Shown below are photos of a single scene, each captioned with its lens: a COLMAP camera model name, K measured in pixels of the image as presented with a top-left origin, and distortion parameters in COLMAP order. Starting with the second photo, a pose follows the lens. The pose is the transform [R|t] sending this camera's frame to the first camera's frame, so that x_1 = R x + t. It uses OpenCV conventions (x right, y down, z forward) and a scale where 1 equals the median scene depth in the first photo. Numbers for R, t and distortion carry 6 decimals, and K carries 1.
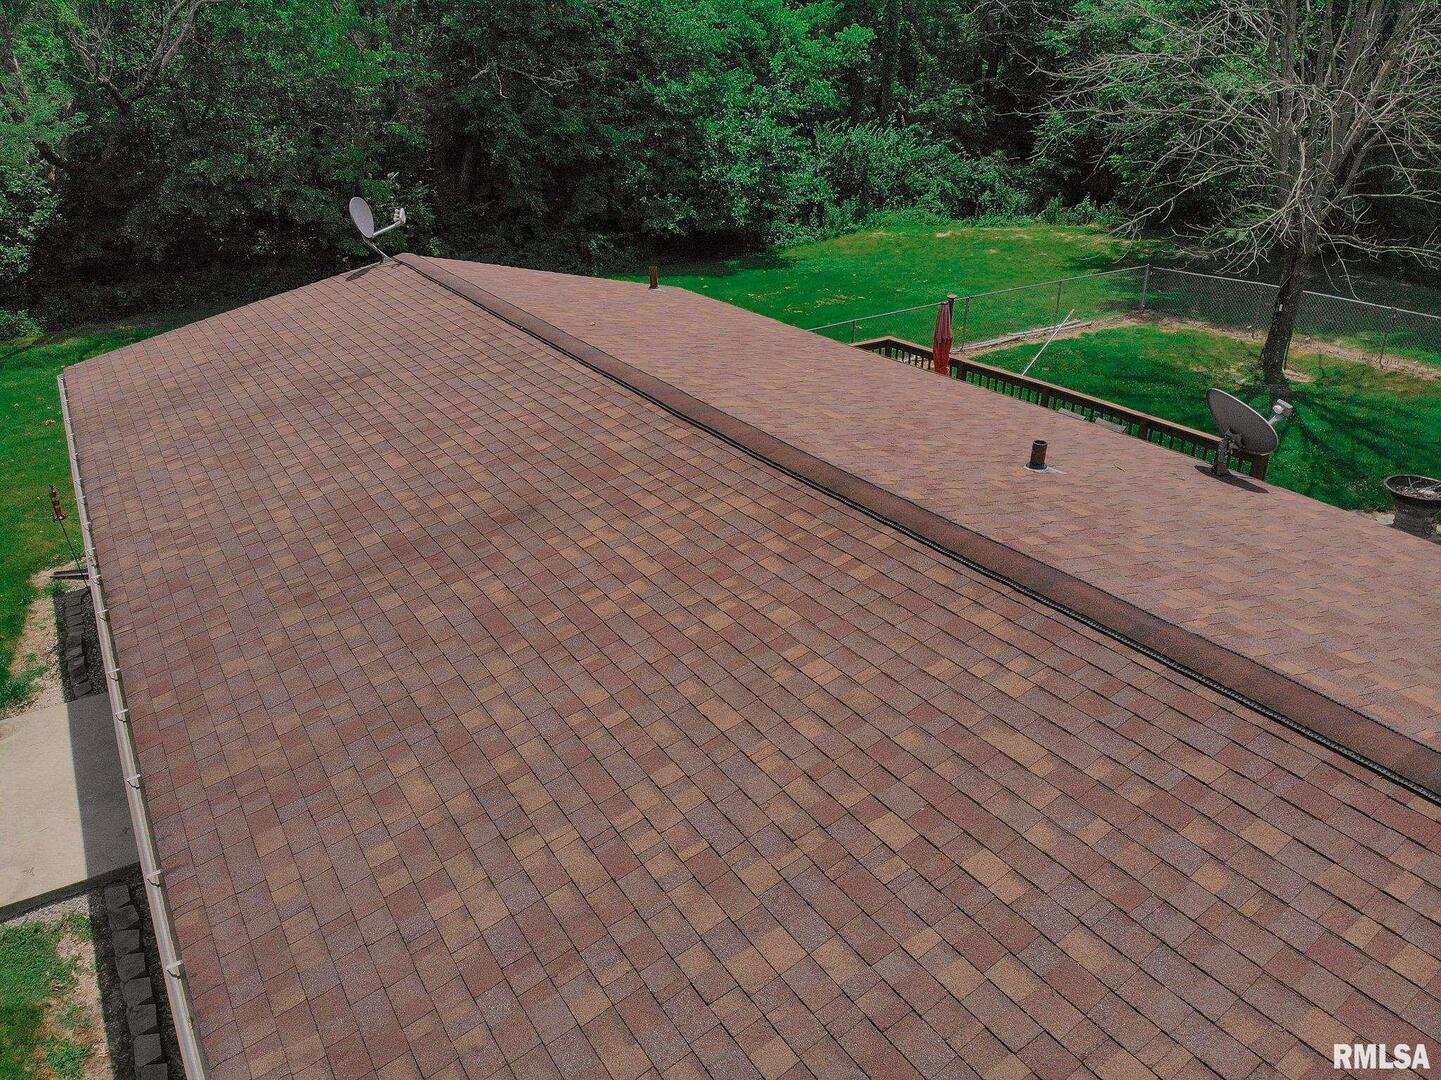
lens RADIAL K [[1060.3, 0, 696.5], [0, 1060.3, 540.7], [0, 0, 1]] dist [0.053611, -0.169519]
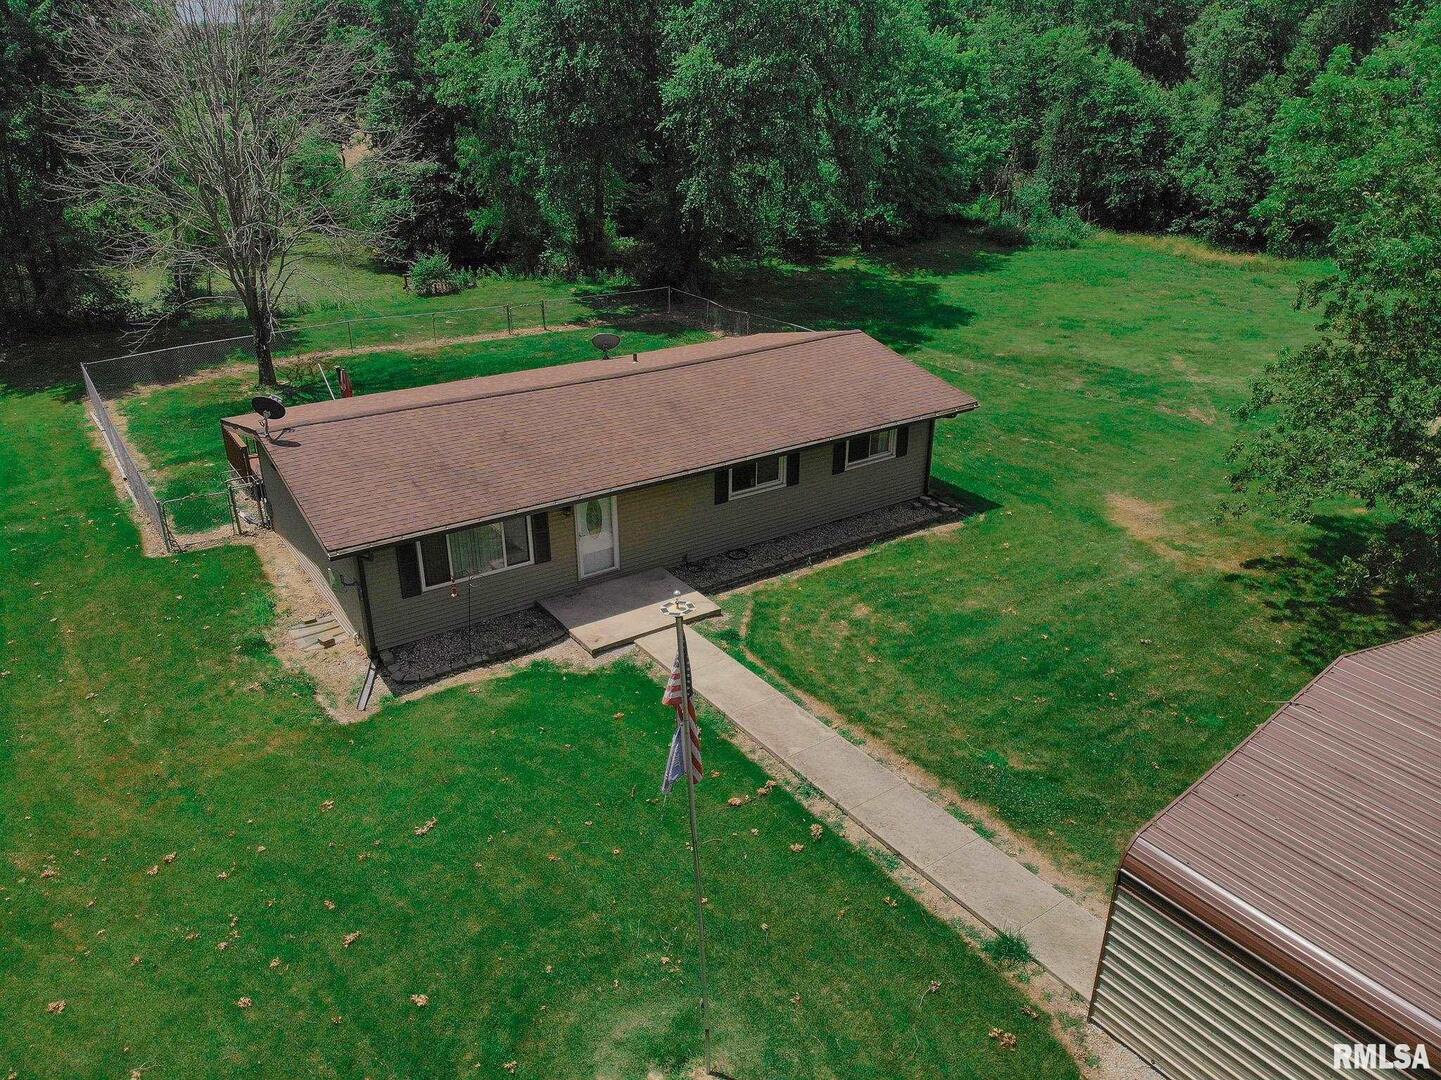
lens RADIAL K [[1039.6, 0, 705.1], [0, 1039.6, 556.0], [0, 0, 1]] dist [0.133093, -0.323650]
pose [[-0.046655, -0.409337, 0.911190, -0.752797], [0.425142, 0.817306, 0.388929, -0.192155], [-0.903923, 0.405530, 0.135895, 0.156396]]
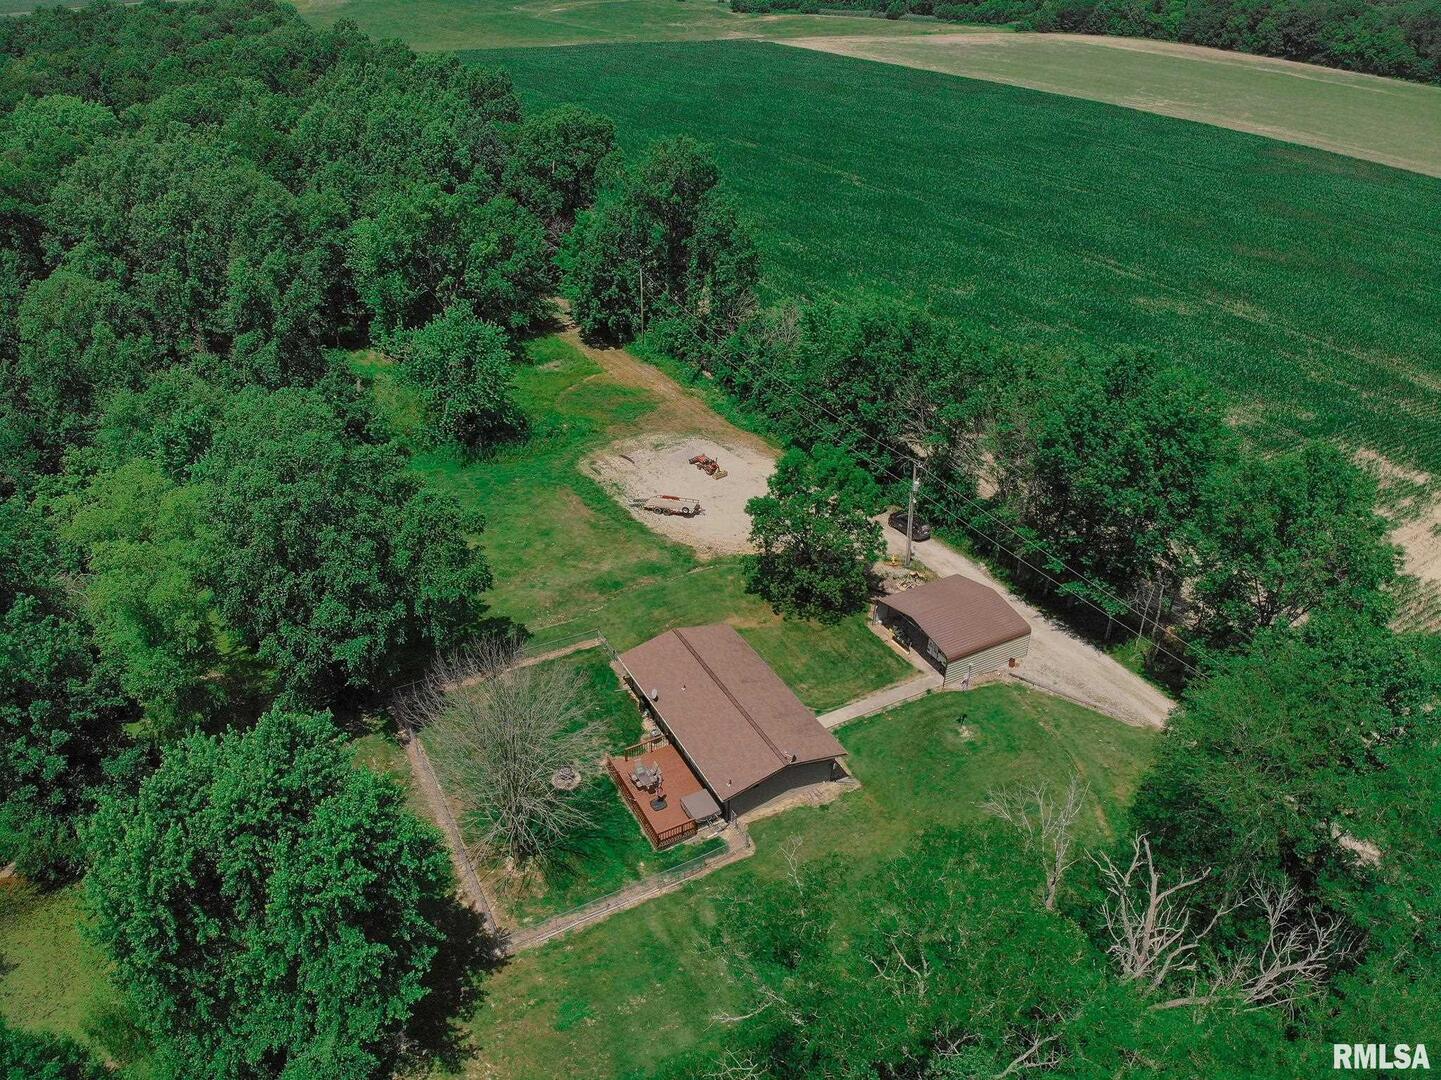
lens RADIAL K [[1047.2, 0, 709.8], [0, 1047.2, 539.2], [0, 0, 1]] dist [0.193892, -0.447227]
pose [[-0.998956, -0.024671, 0.038441, -0.046764], [0.017874, 0.563348, 0.826026, -1.988814], [-0.042035, 0.825851, -0.562319, 1.225286]]
